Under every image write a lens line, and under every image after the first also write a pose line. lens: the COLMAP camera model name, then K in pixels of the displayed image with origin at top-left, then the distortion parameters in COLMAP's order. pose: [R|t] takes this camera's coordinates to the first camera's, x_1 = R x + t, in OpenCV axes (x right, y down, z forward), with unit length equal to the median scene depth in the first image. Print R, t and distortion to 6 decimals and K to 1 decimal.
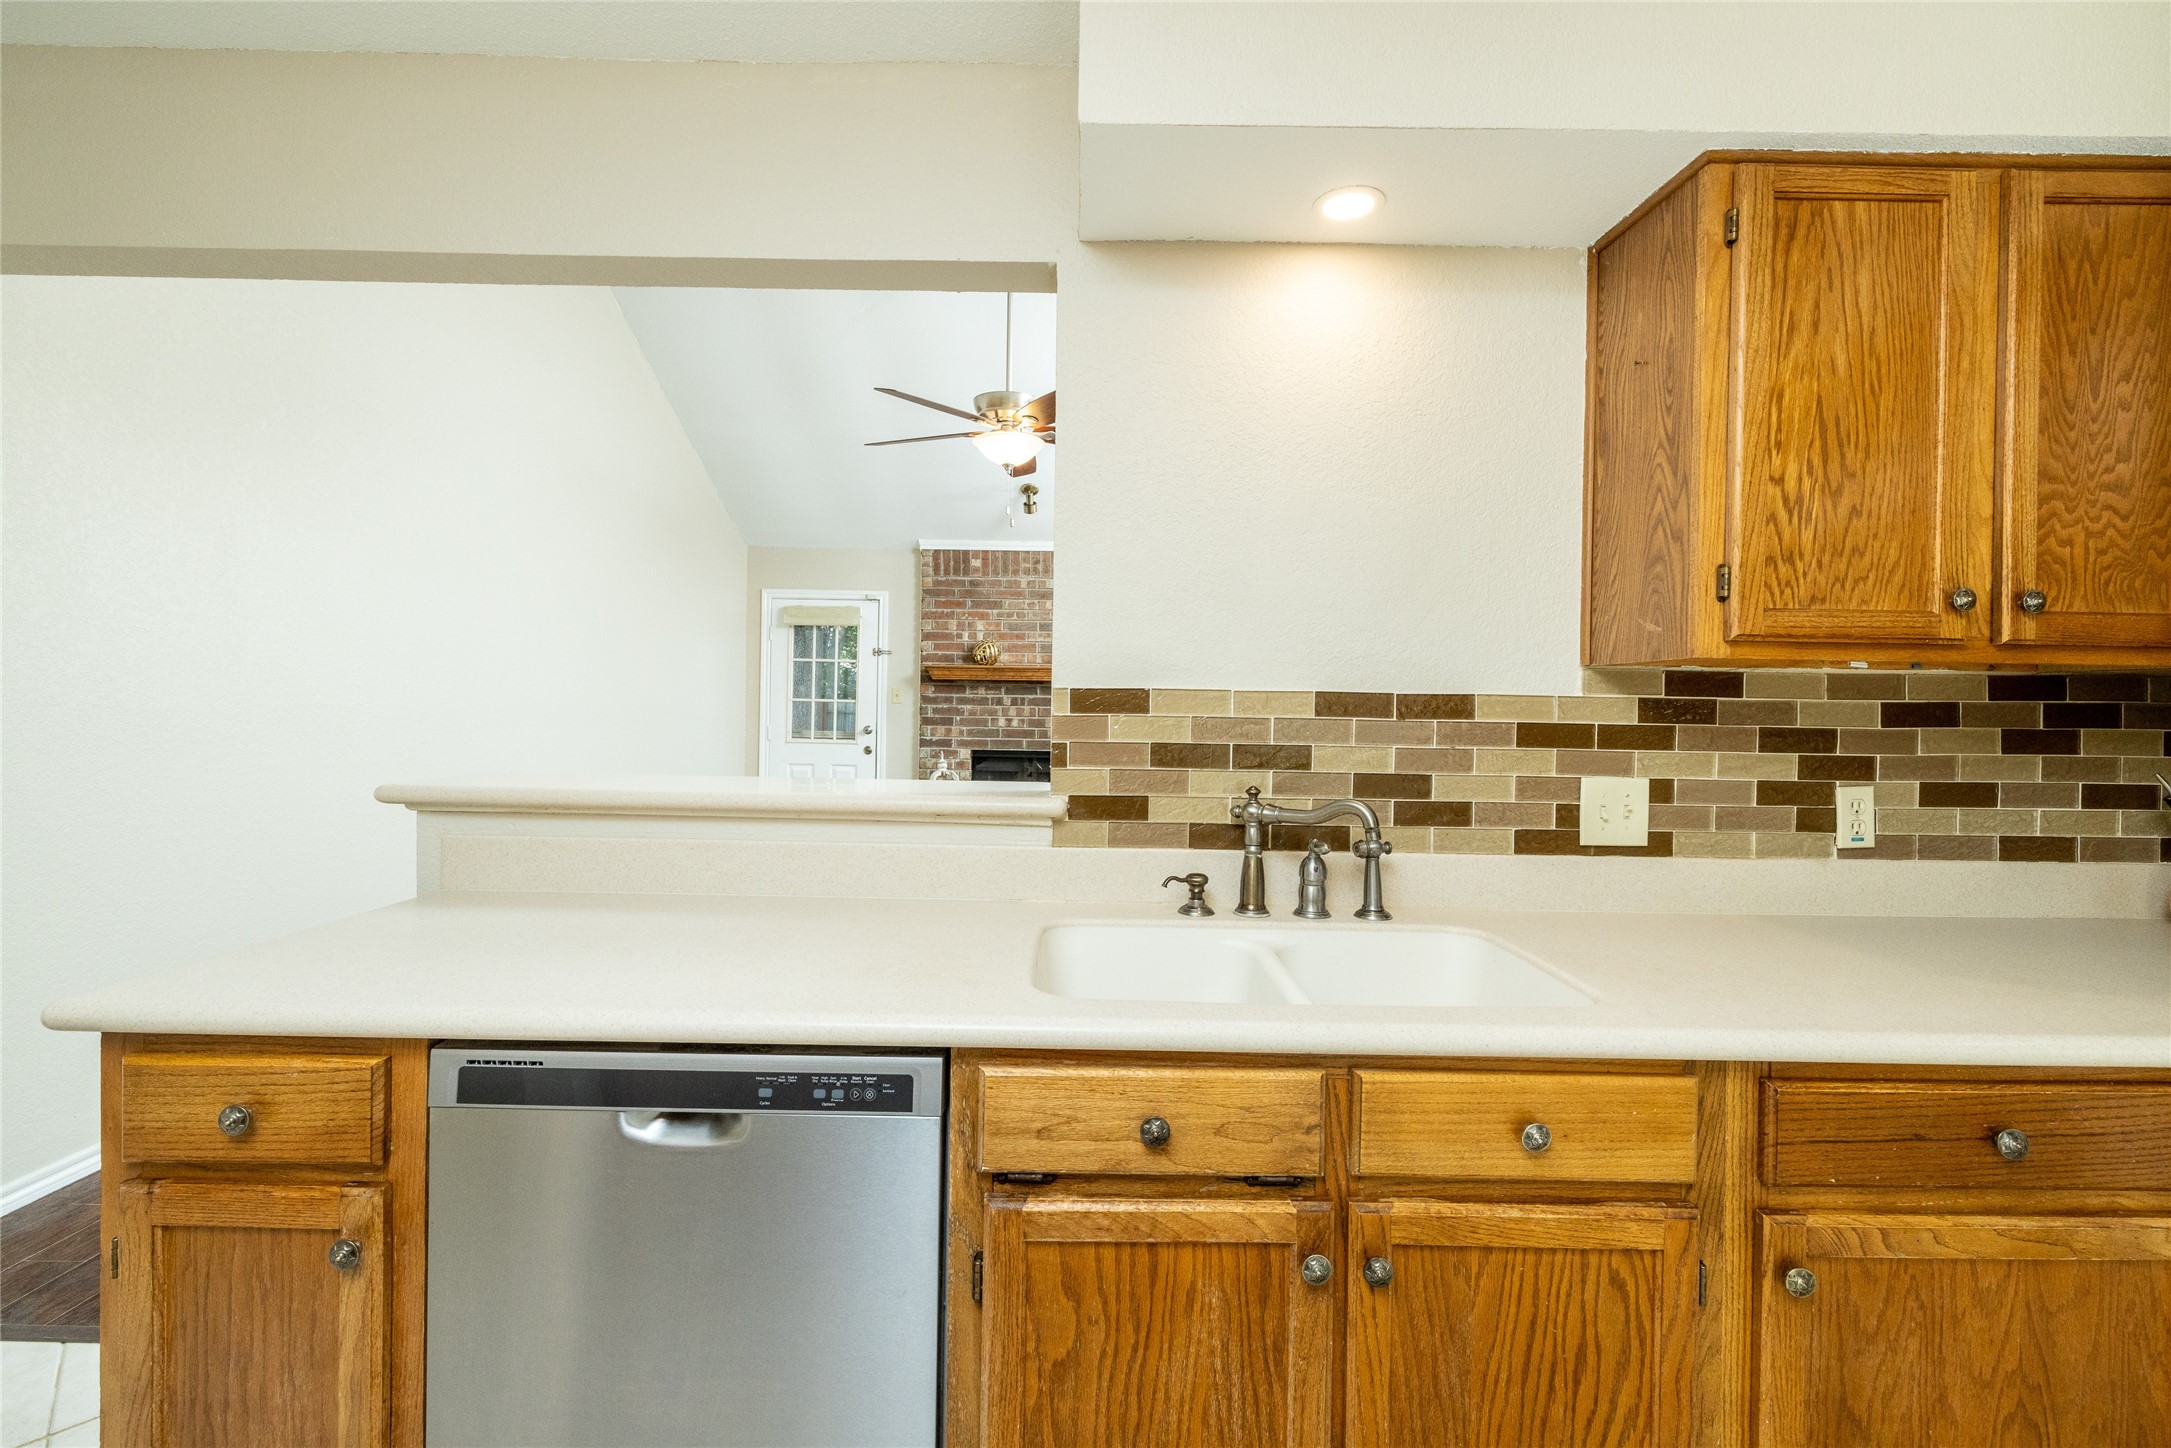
lens RADIAL K [[904.3, 0, 1083.5], [0, 904.3, 713.3], [0, 0, 1]] dist [0.000204, 0.000239]
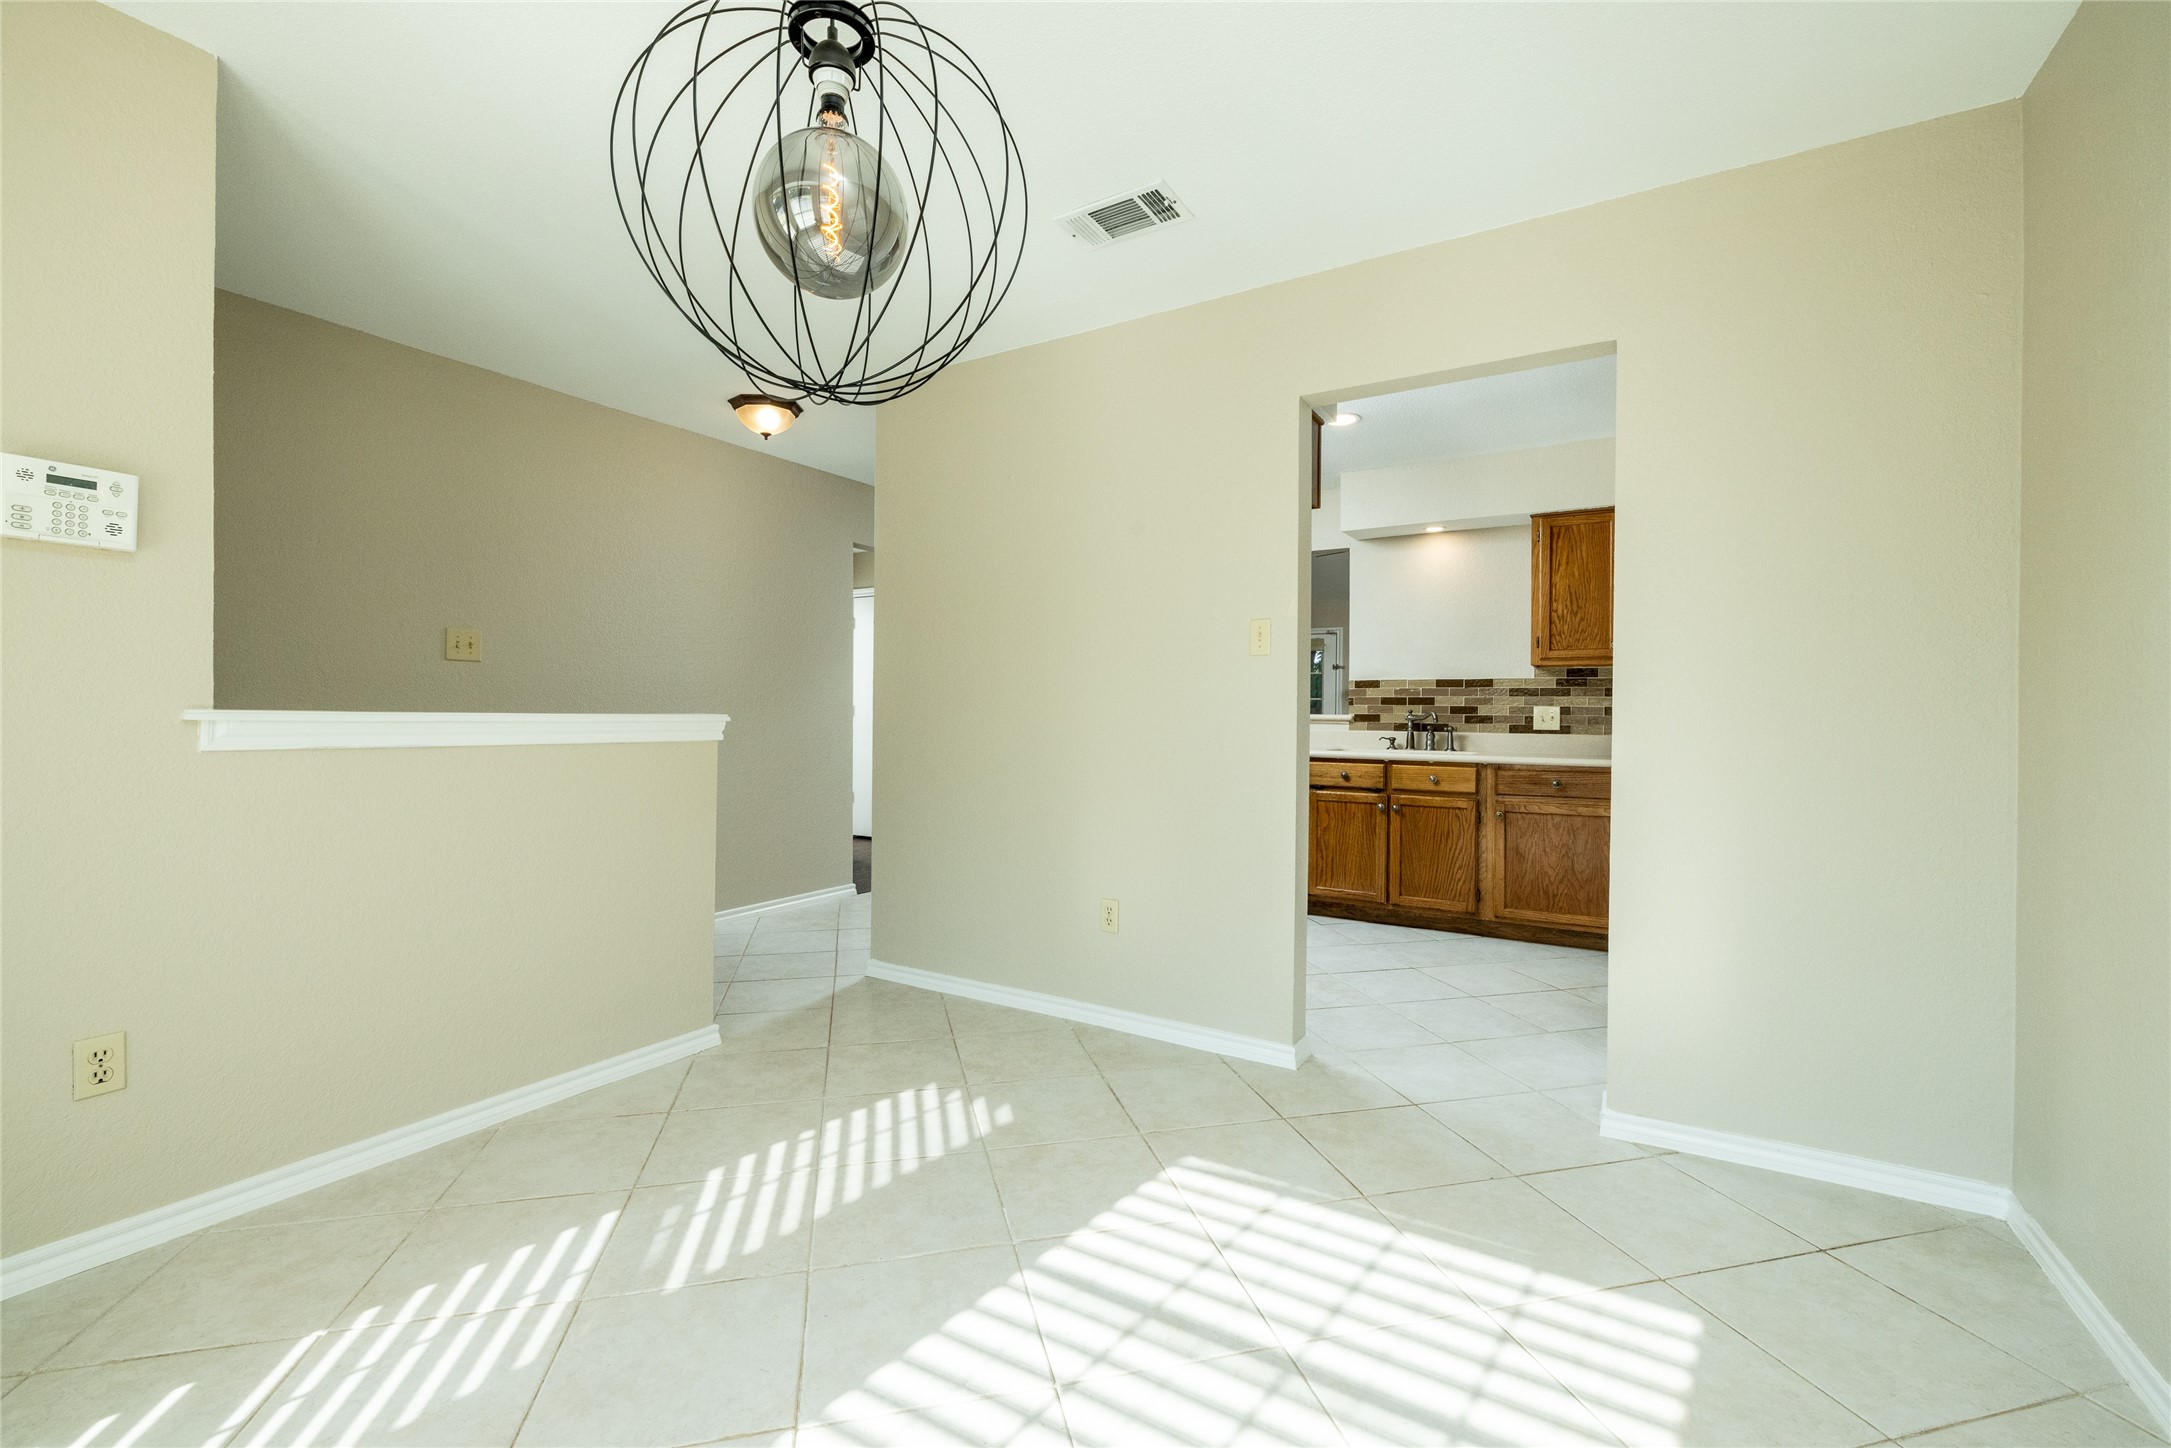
lens RADIAL K [[904.3, 0, 1083.5], [0, 904.3, 713.3], [0, 0, 1]] dist [0.000204, 0.000239]
pose [[0.857072, -0.009406, -0.515110, 0.806087], [0.002623, 0.999900, -0.013895, 0.129045], [0.515189, 0.010558, 0.857011, -2.220724]]
